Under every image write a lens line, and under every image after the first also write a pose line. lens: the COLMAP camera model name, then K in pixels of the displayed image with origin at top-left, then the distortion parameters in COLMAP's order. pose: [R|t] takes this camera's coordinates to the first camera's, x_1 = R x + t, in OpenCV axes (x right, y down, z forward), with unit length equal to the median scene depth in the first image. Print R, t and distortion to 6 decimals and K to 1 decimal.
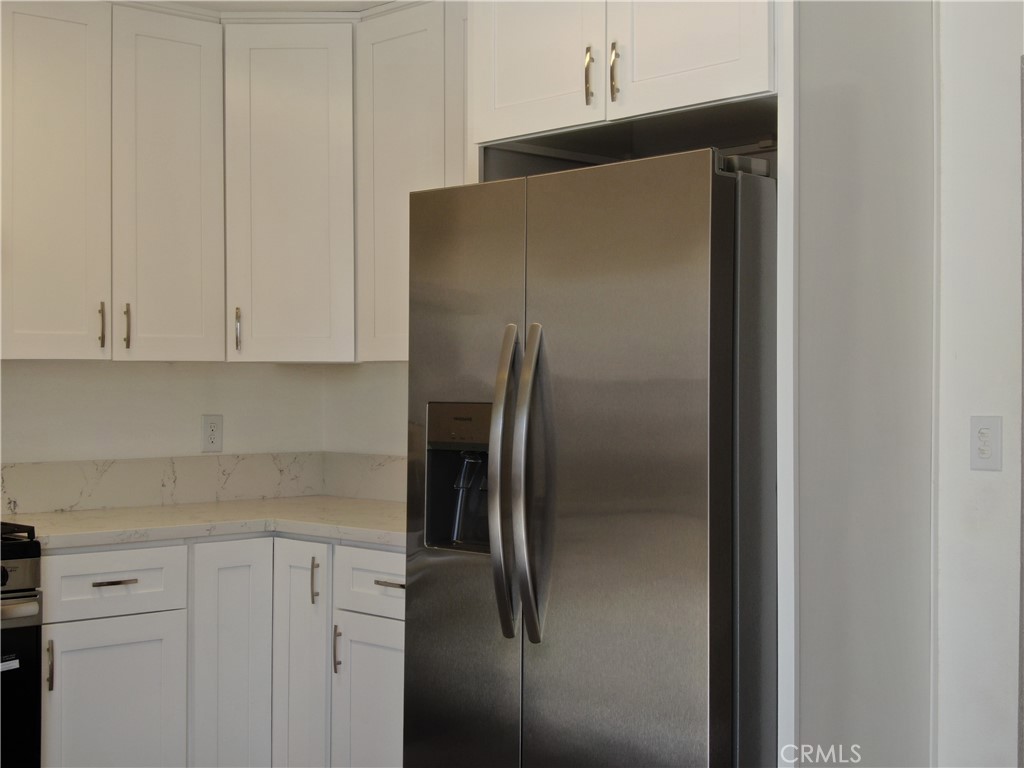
lens RADIAL K [[1446.7, 0, 510.5], [0, 1446.7, 389.7], [0, 0, 1]] dist [0.354674, -1.837555]
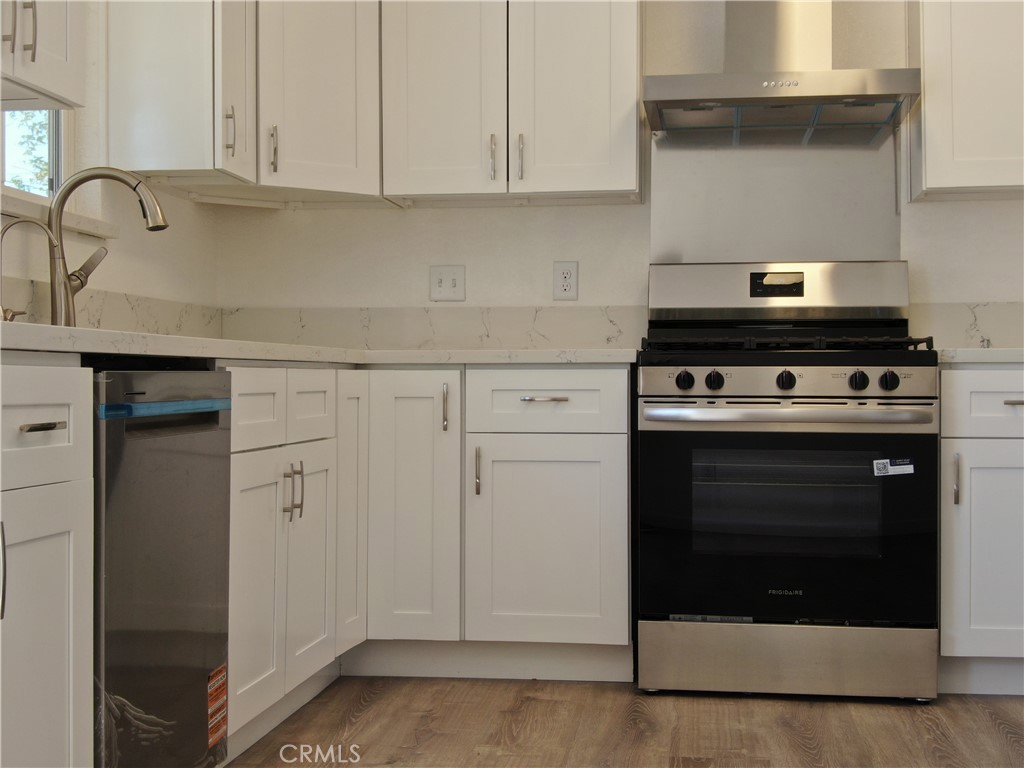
lens RADIAL K [[1446.7, 0, 510.5], [0, 1446.7, 389.7], [0, 0, 1]] dist [0.354674, -1.837555]
pose [[0.632422, -0.004840, -0.774609, 0.248478], [0.002849, 0.999988, -0.003923, 0.119524], [0.774619, 0.000274, 0.632428, 0.121366]]
